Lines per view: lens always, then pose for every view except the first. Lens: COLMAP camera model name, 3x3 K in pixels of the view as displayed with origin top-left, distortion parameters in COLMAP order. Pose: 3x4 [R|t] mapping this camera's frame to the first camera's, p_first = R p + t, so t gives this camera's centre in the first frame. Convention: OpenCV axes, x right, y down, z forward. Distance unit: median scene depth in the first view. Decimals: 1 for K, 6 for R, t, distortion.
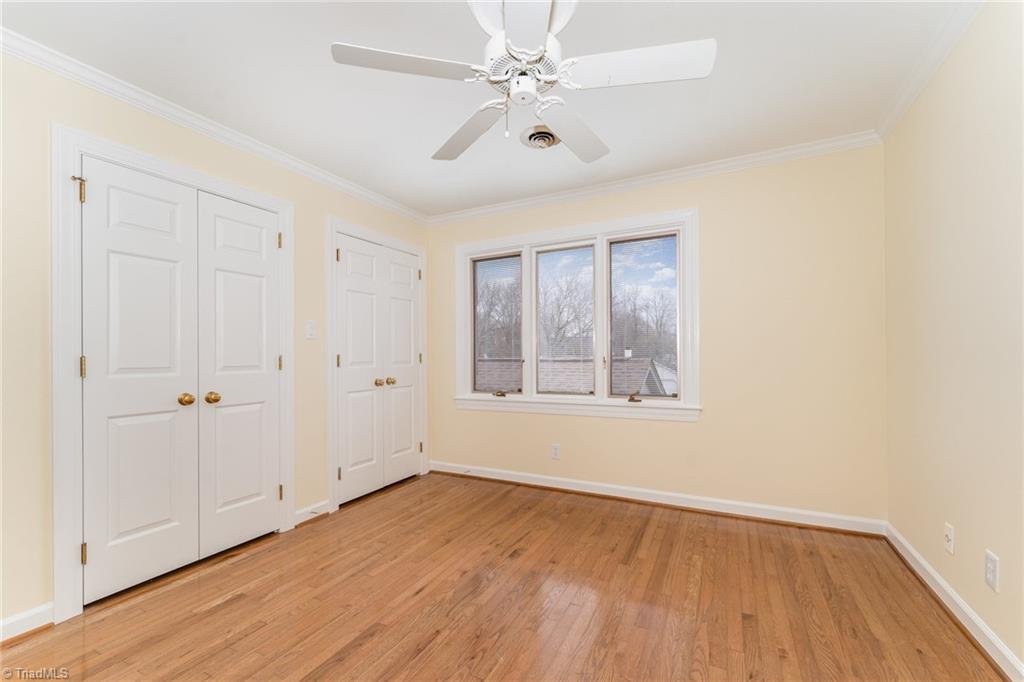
lens RADIAL K [[419.6, 0, 511.4], [0, 419.6, 346.9], [0, 0, 1]] dist [-0.007944, -0.000164]
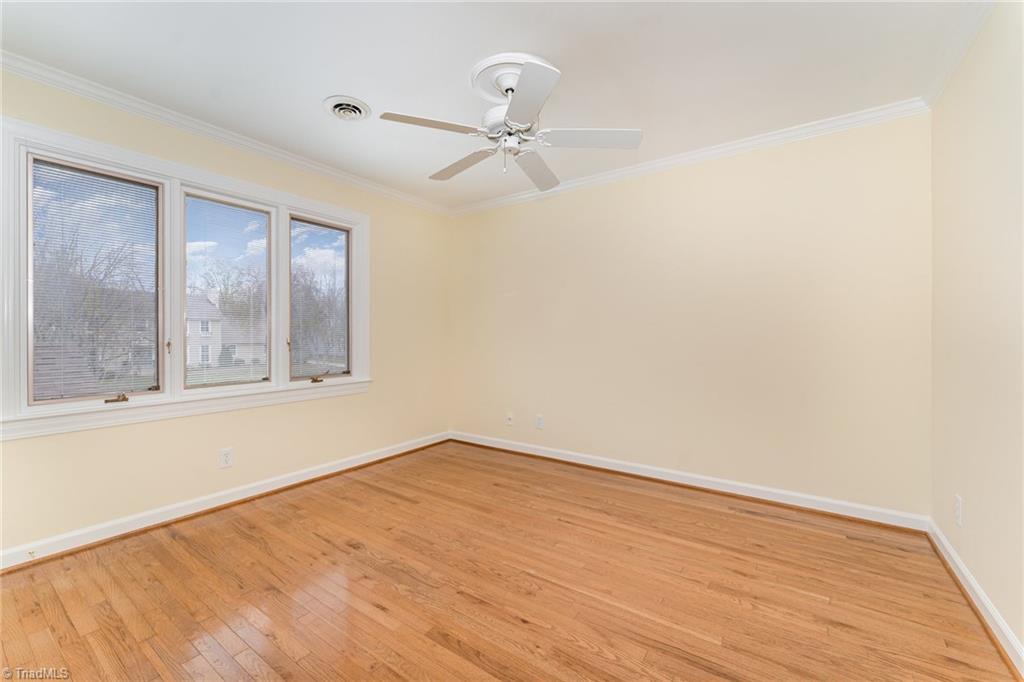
lens RADIAL K [[419.6, 0, 511.4], [0, 419.6, 335.2], [0, 0, 1]] dist [-0.007944, -0.000164]
pose [[0.131784, 0.010775, 0.991220, -0.735923], [-0.014373, 0.999857, -0.008958, 0.020642], [-0.991174, -0.013066, 0.131920, 0.444198]]
